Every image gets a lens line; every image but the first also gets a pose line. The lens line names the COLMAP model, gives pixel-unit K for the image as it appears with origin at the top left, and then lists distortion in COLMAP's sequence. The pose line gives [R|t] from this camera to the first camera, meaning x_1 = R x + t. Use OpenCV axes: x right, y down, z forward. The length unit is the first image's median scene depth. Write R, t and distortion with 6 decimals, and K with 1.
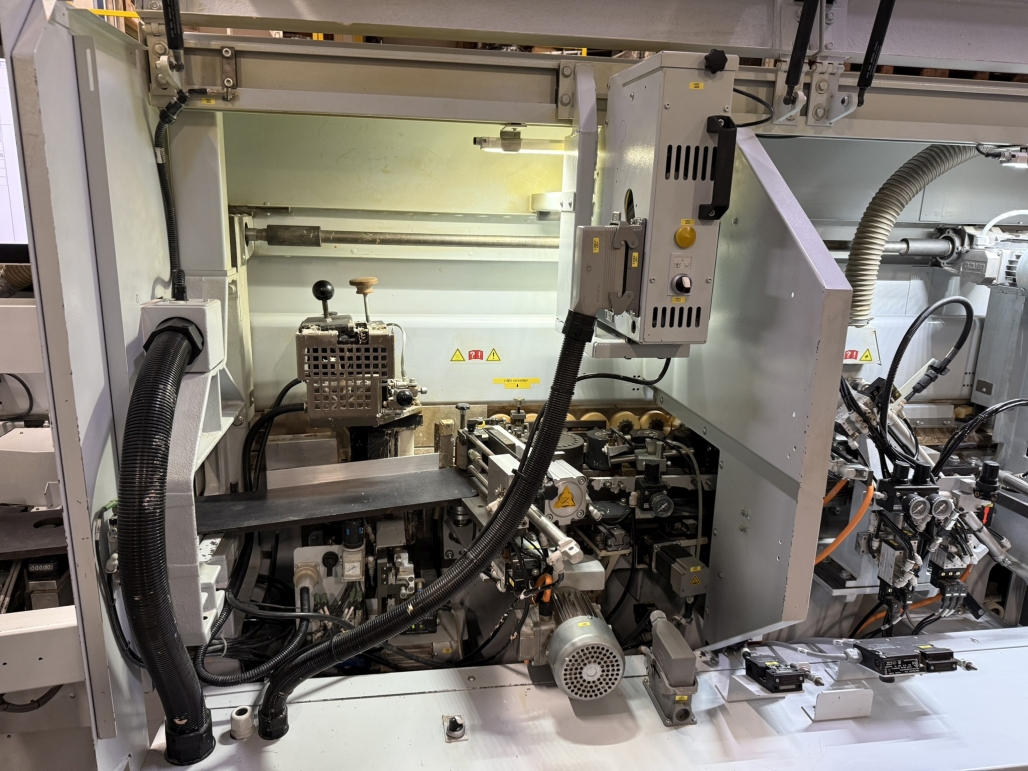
lens RADIAL K [[730.8, 0, 514.0], [0, 730.8, 385.5], [0, 0, 1]] dist [-0.005809, -0.003147]
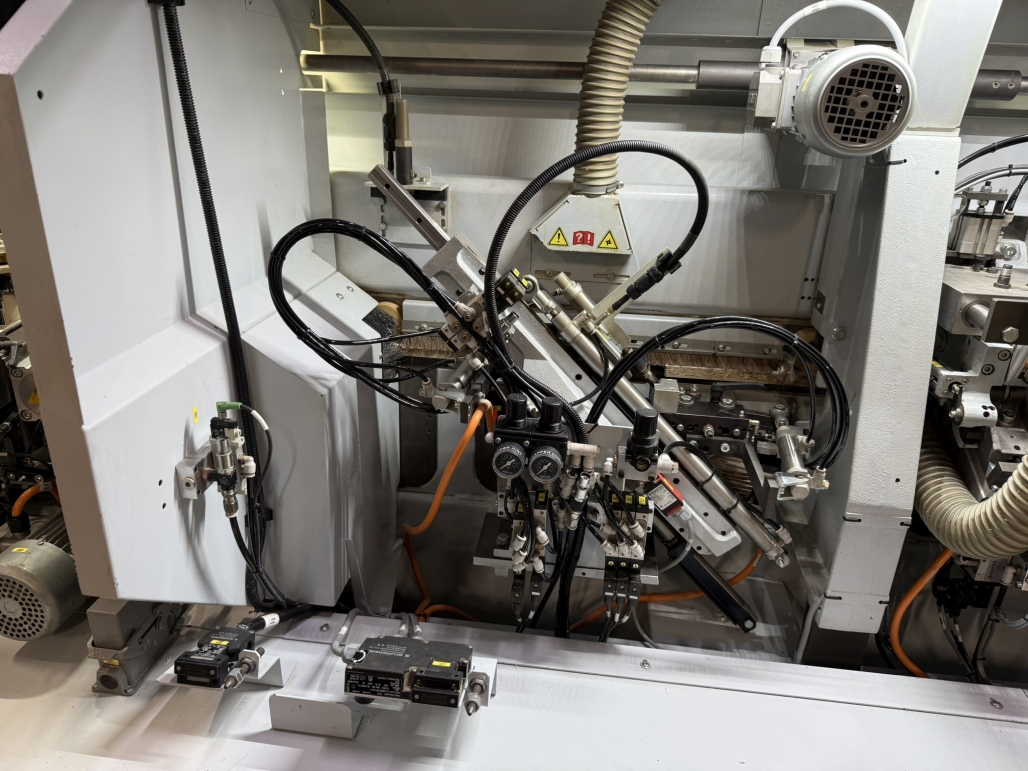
lens RADIAL K [[736.3, 0, 514.0], [0, 736.3, 385.5], [0, 0, 1]] dist [0.111320, -0.176010]
pose [[0.963206, 0.109793, -0.245315, 0.629339], [-0.073626, 0.985628, 0.152040, -0.006594], [0.258483, -0.128384, 0.957447, 0.312832]]
